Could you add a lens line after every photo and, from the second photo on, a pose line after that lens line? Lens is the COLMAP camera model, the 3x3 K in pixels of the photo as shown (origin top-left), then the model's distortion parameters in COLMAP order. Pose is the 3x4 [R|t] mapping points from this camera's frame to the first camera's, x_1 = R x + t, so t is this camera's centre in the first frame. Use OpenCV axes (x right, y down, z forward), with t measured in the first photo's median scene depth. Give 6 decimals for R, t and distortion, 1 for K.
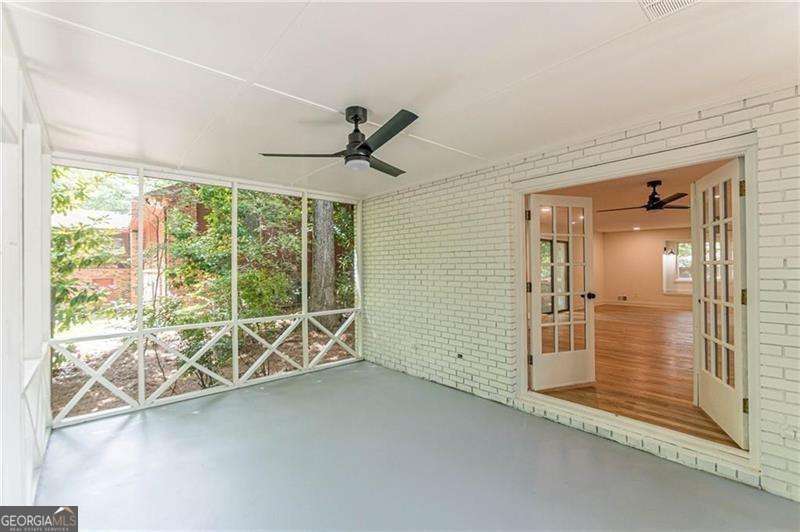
lens RADIAL K [[359.6, 0, 394.2], [0, 359.6, 265.3], [0, 0, 1]] dist [0.004122, -0.002165]
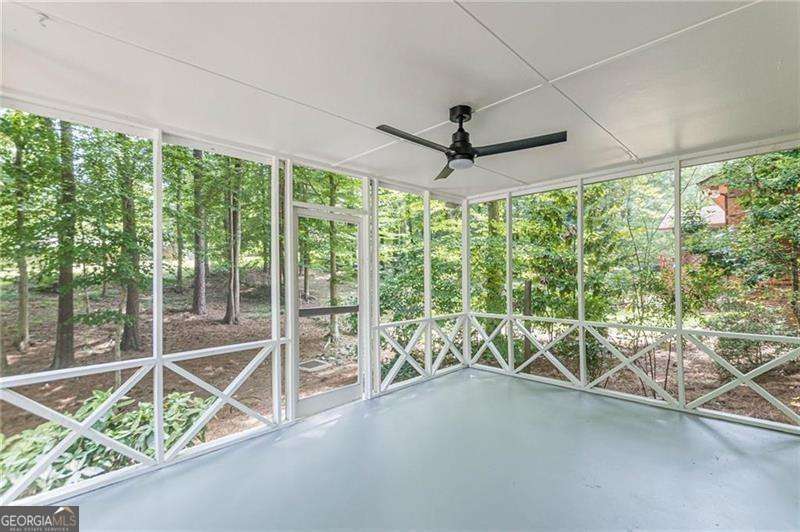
lens RADIAL K [[359.6, 0, 398.3], [0, 359.6, 268.5], [0, 0, 1]] dist [0.004122, -0.002165]
pose [[0.080423, 0.000198, -0.996761, 0.442803], [0.022444, 0.999746, 0.002010, -0.001313], [0.996508, -0.022533, 0.080398, 0.385873]]
